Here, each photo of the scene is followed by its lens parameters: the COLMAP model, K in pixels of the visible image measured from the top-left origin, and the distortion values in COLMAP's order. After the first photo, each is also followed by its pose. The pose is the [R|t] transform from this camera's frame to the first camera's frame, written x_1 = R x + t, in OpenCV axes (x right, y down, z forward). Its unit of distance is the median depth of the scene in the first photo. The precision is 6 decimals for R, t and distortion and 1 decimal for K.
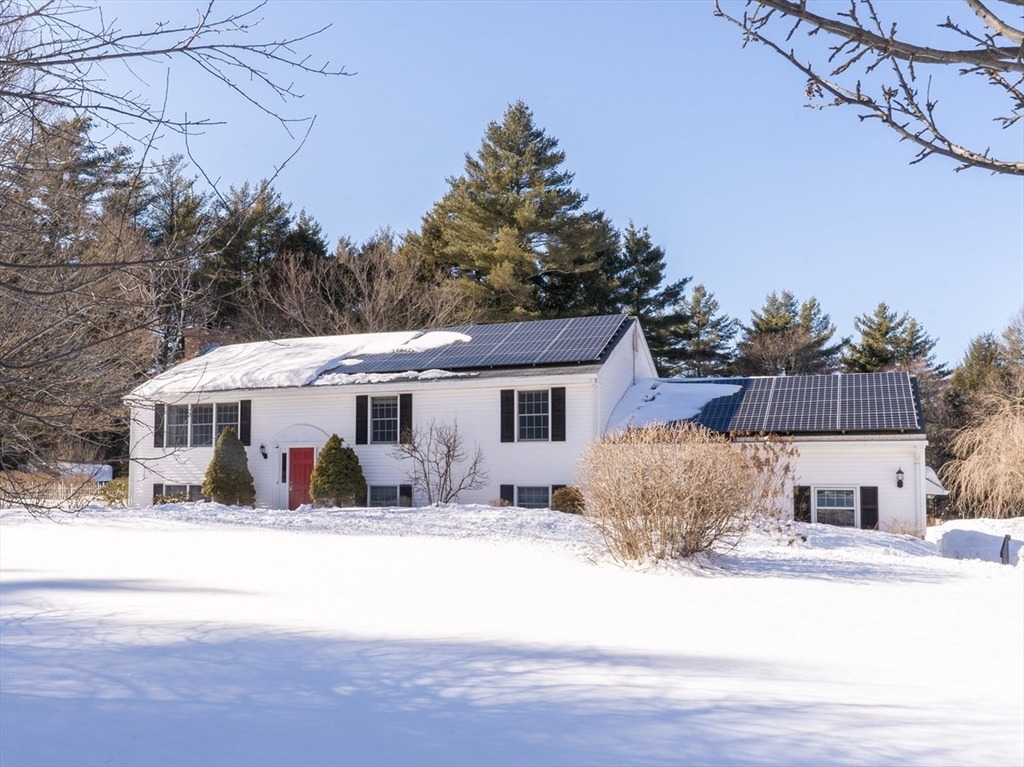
lens RADIAL K [[969.1, 0, 472.4], [0, 969.1, 438.5], [0, 0, 1]] dist [0.005485, 0.010035]
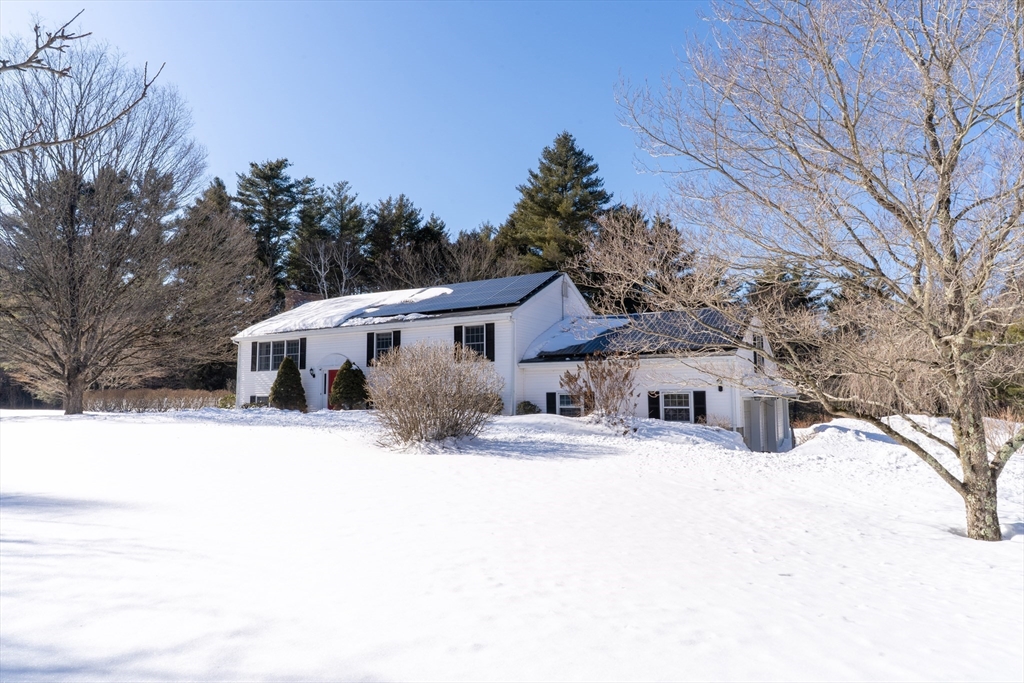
lens RADIAL K [[662.8, 0, 512.0], [0, 662.8, 341.5], [0, 0, 1]] dist [0.001113, 0.001456]
pose [[0.991235, -0.019942, -0.130600, 0.191791], [0.014720, 0.999058, -0.040828, 0.010415], [0.131291, 0.038548, 0.990594, 0.043233]]
